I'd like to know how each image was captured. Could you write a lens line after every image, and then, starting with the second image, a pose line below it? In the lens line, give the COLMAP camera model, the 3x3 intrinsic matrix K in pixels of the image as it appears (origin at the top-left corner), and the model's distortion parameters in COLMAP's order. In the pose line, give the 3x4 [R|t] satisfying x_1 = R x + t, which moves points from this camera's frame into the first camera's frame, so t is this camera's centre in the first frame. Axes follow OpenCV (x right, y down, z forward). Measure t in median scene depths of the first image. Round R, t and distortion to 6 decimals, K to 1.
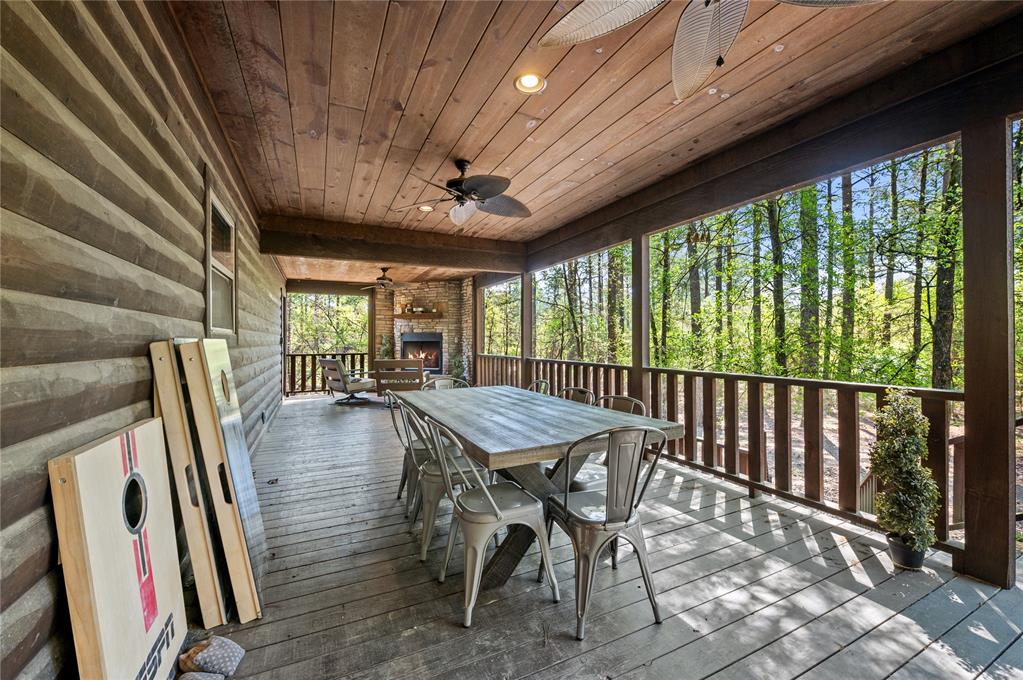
lens RADIAL K [[407.3, 0, 514.3], [0, 407.3, 339.0], [0, 0, 1]] dist [-0.001950, -0.000062]
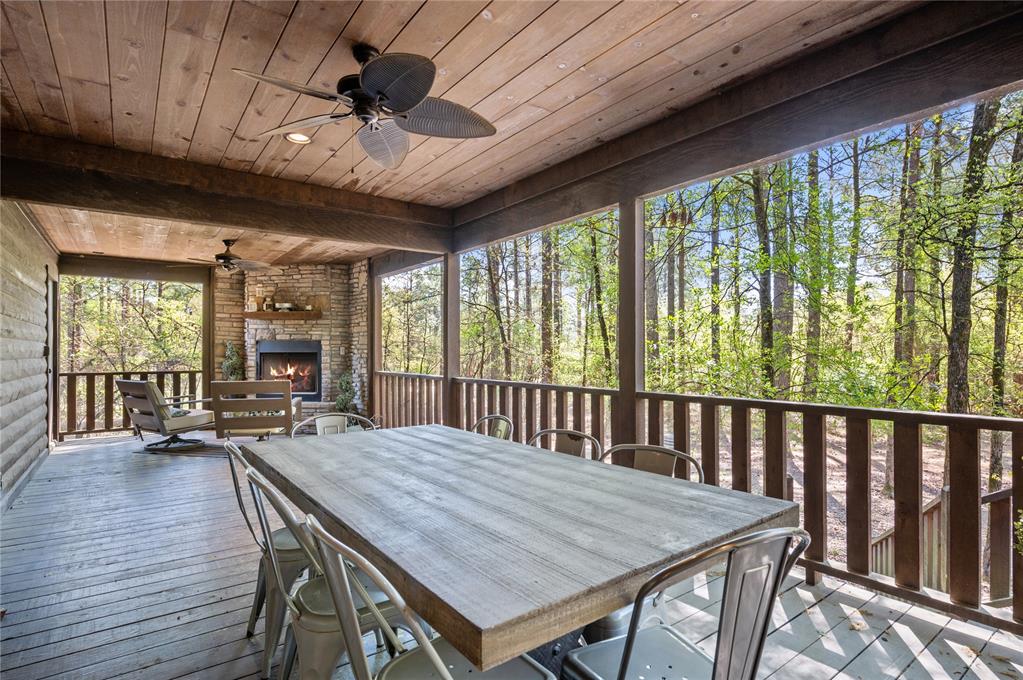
lens RADIAL K [[516.9, 0, 512.6], [0, 516.9, 354.4], [0, 0, 1]] dist [-0.007563, 0.000806]
pose [[0.982345, 0.002106, 0.187068, -0.040767], [-0.003521, 0.999968, 0.007232, 0.001165], [-0.187046, -0.007763, 0.982320, 0.157679]]
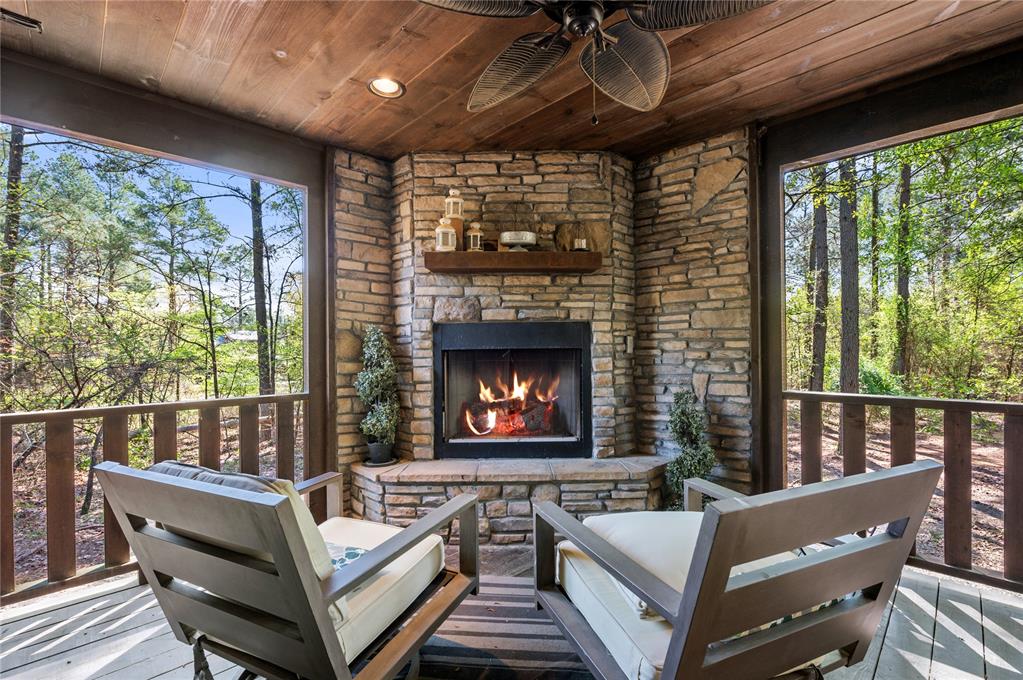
lens RADIAL K [[451.5, 0, 511.0], [0, 451.5, 347.5], [0, 0, 1]] dist [-0.010644, 0.000065]
pose [[0.947930, -0.005575, 0.318429, -0.573880], [0.004416, 0.999981, 0.004361, 0.004036], [-0.318447, -0.002728, 0.947937, 1.174140]]
